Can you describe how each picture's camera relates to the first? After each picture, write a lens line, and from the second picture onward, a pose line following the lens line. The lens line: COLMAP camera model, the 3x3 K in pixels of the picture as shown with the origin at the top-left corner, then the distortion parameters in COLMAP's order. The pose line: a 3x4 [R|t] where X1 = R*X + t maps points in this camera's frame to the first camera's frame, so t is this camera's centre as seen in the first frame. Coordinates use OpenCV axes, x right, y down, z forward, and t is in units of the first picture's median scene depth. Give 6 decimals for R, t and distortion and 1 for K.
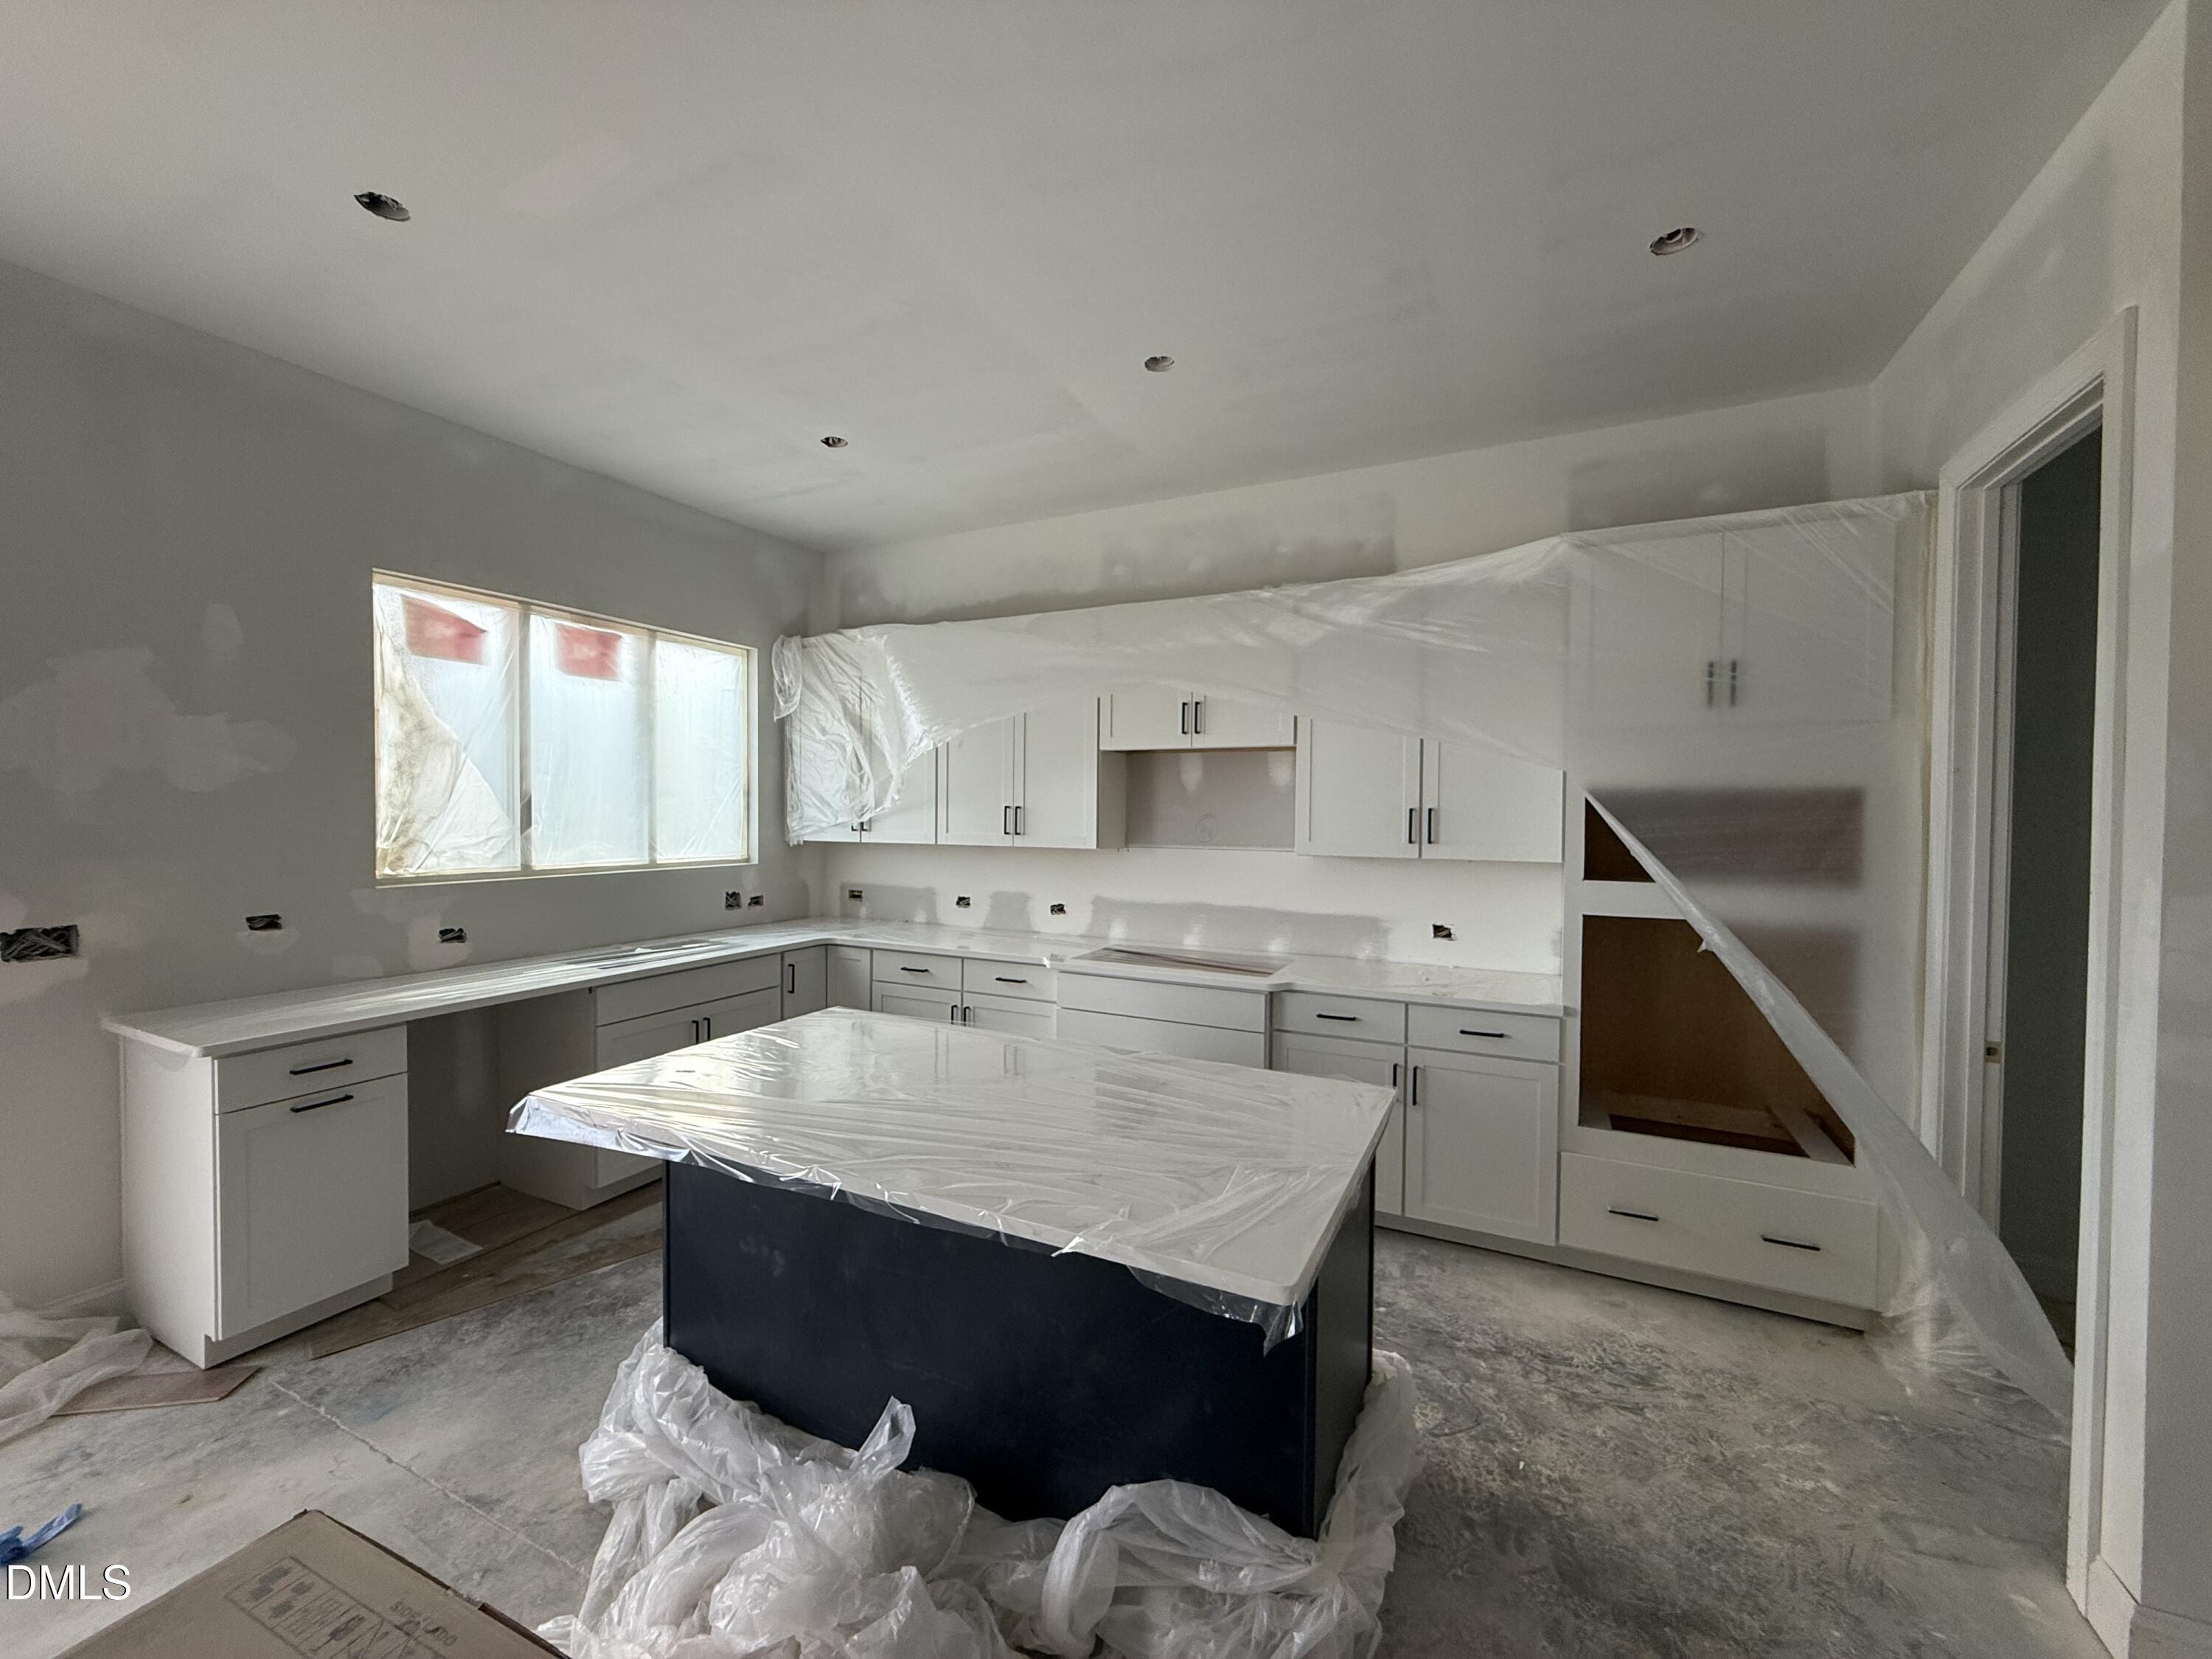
lens RADIAL K [[882.6, 0, 1101.7], [0, 882.6, 825.7], [0, 0, 1]] dist [0.001200, -0.000052]
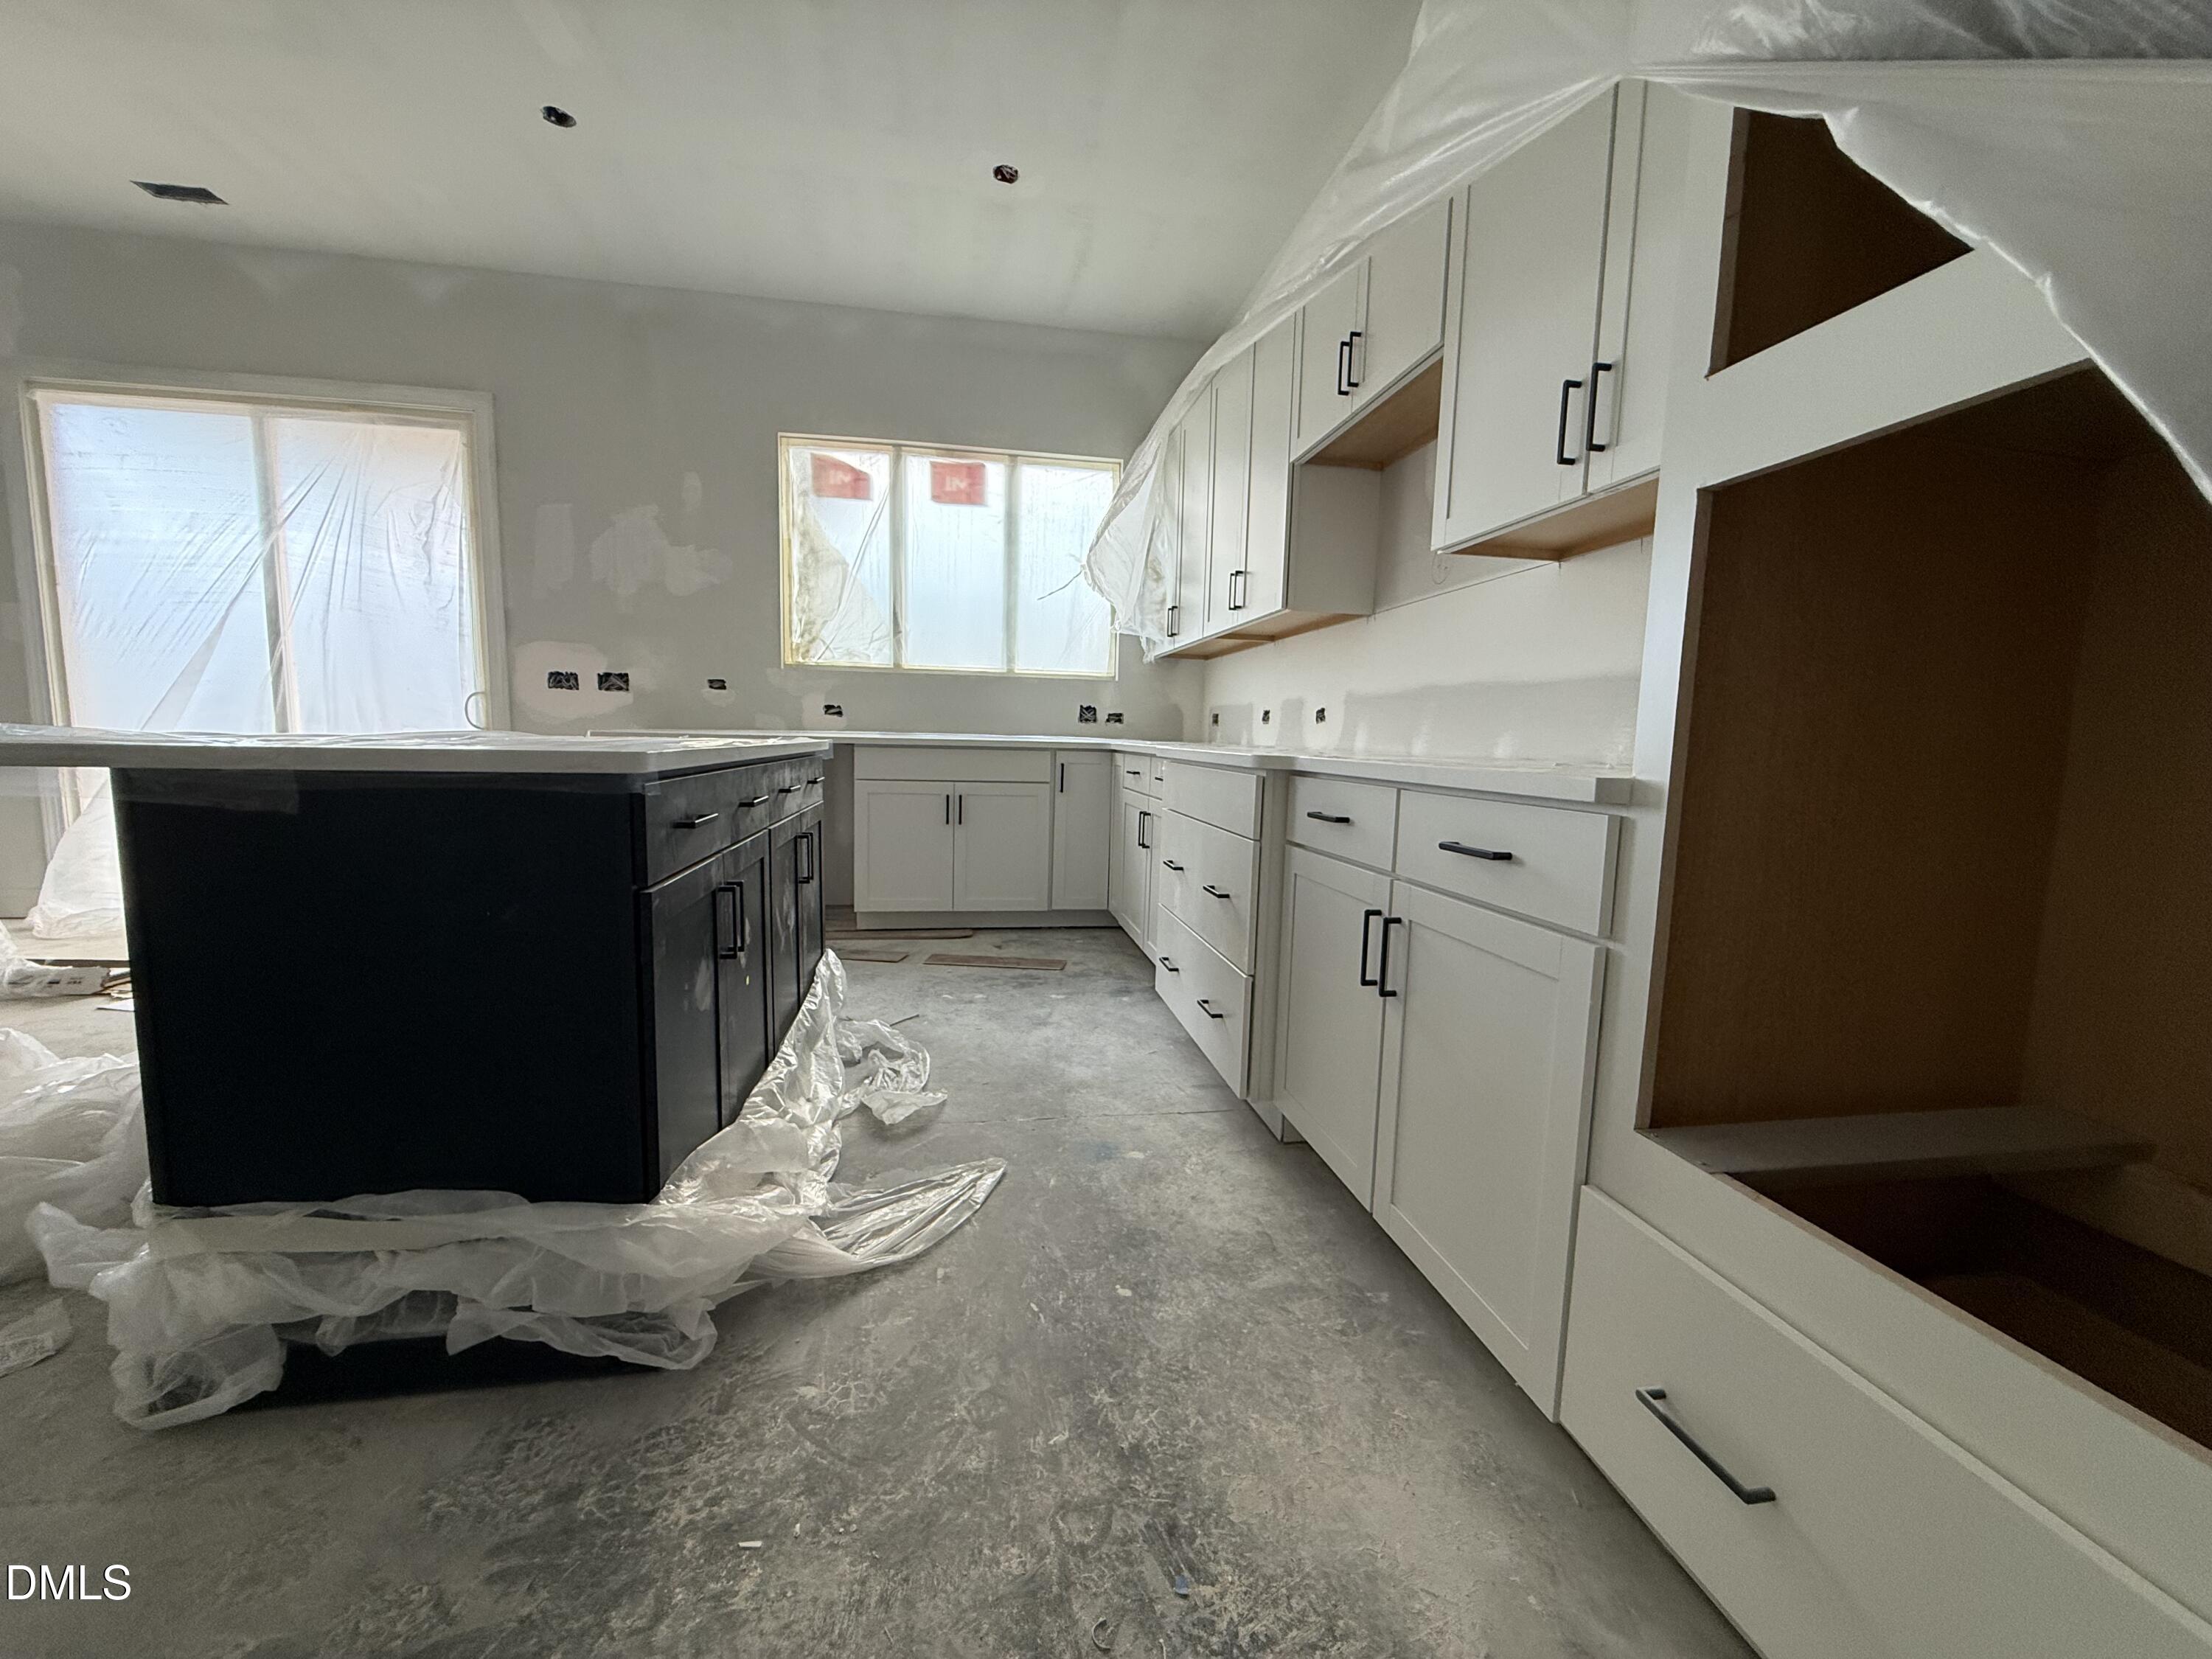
lens RADIAL K [[882.6, 0, 1096.3], [0, 882.6, 828.6], [0, 0, 1]] dist [0.001200, -0.000052]
pose [[0.582358, 0.090675, -0.807860, 0.568778], [-0.035725, 0.995654, 0.086000, 0.168489], [0.812147, -0.021222, 0.583066, 0.527792]]
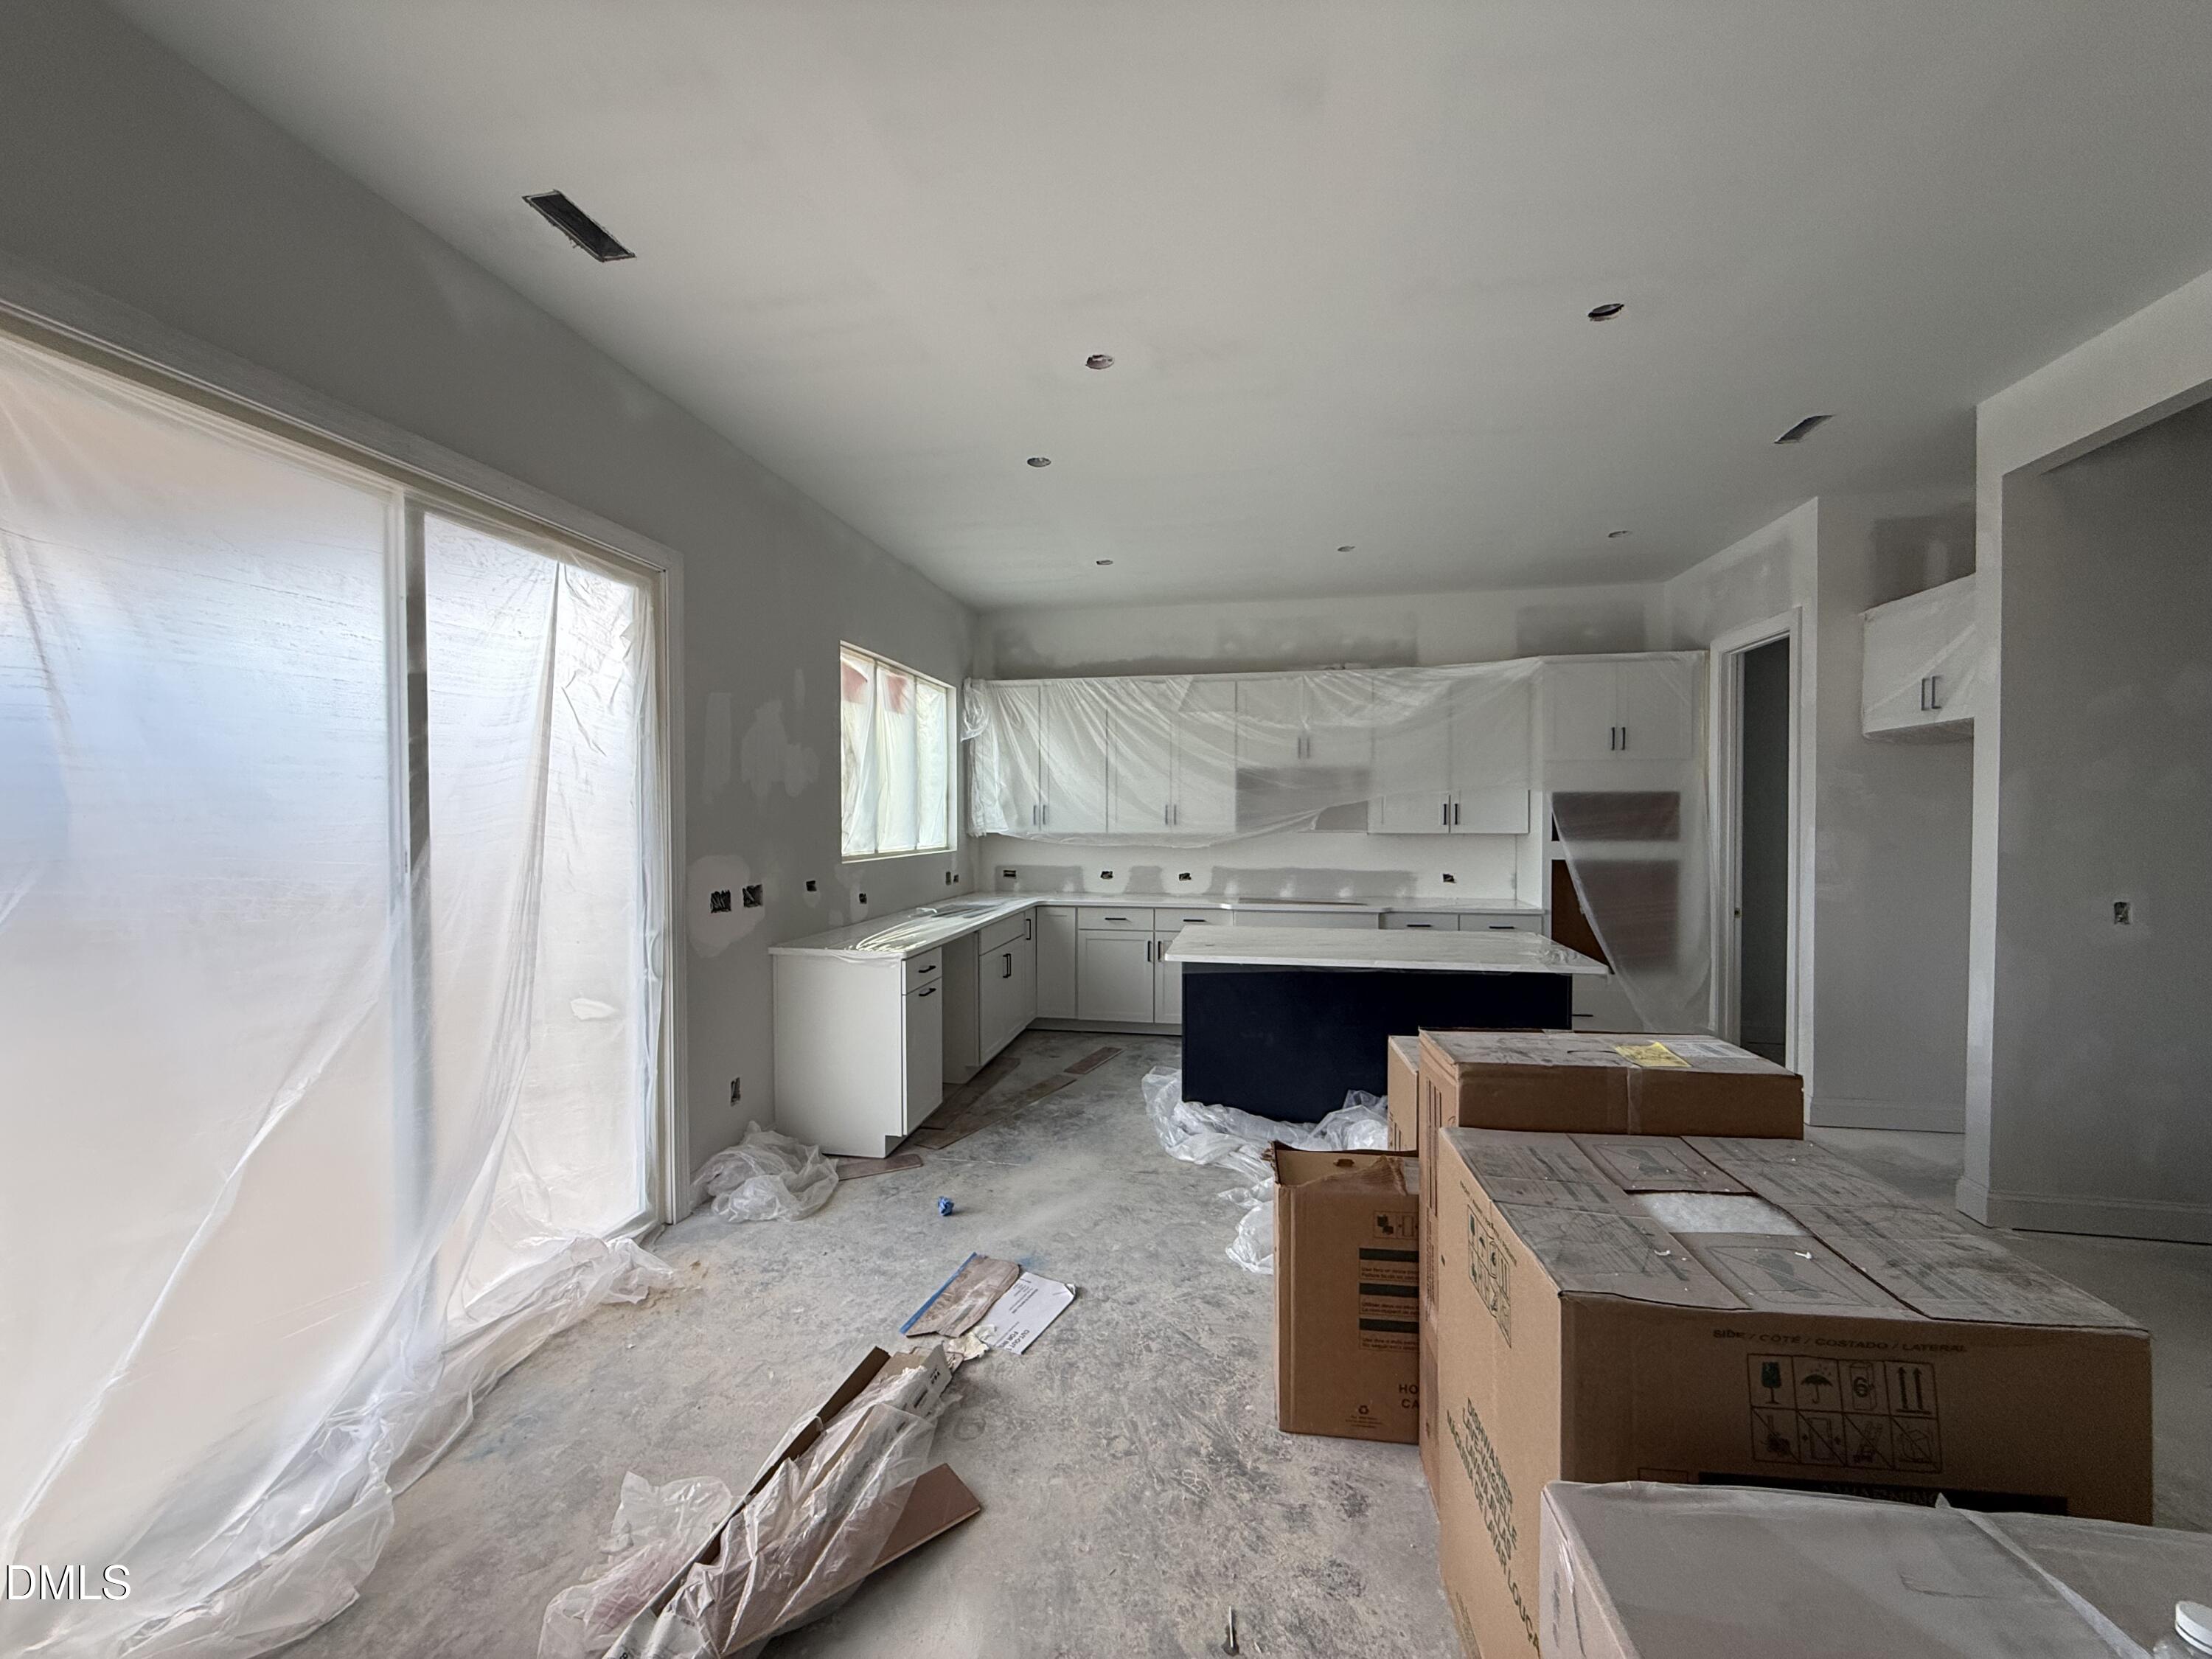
lens RADIAL K [[882.6, 0, 1101.2], [0, 882.6, 825.5], [0, 0, 1]] dist [0.001200, -0.000052]
pose [[0.960981, -0.012345, 0.276339, -0.736431], [0.013842, 0.999898, -0.003467, 0.017832], [-0.276268, 0.007157, 0.961054, -0.443263]]
